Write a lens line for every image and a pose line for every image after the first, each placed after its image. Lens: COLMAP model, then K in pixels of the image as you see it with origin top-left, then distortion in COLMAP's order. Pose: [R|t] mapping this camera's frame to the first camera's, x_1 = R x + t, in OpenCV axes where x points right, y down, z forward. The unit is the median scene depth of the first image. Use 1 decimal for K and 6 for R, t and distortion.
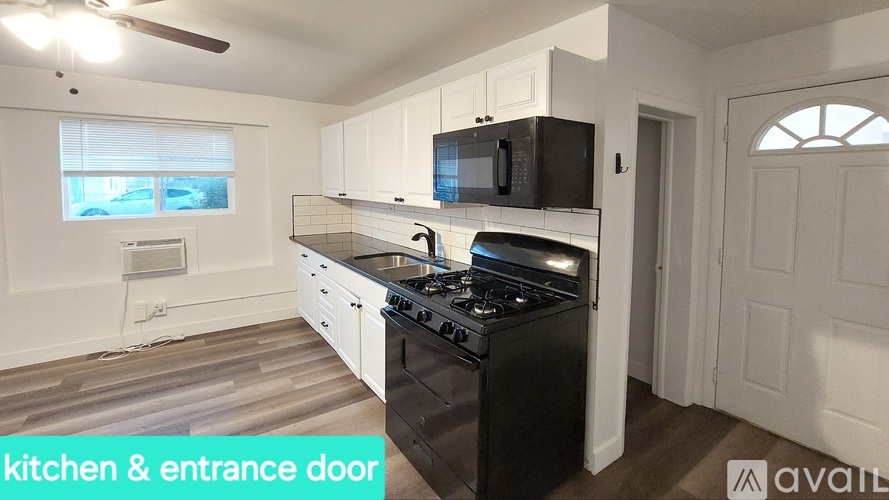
lens RADIAL K [[383.8, 0, 444.5], [0, 383.8, 250.0], [0, 0, 1]] dist [-0.000897, -0.000003]
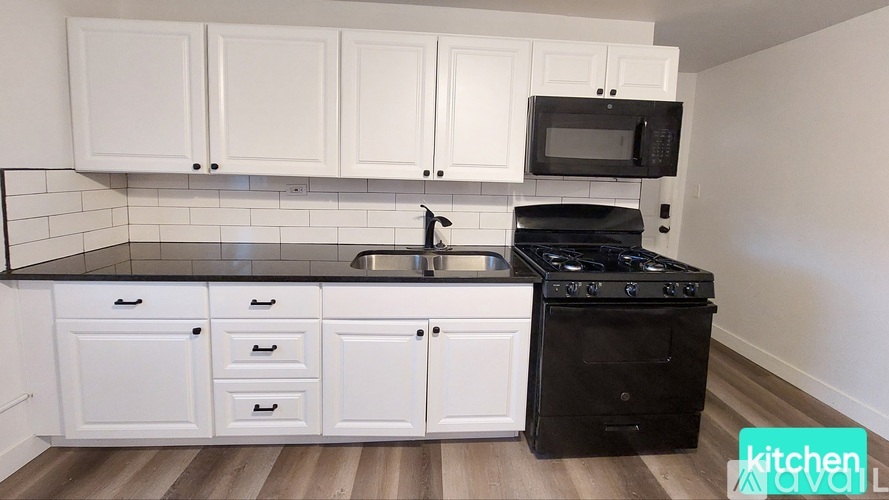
lens RADIAL K [[383.8, 0, 444.5], [0, 383.8, 250.0], [0, 0, 1]] dist [-0.000897, -0.000003]
pose [[0.515964, -0.170911, 0.839387, -0.909001], [0.125711, 0.984392, 0.123163, -0.091616], [-0.847336, 0.041973, 0.529397, 0.731626]]
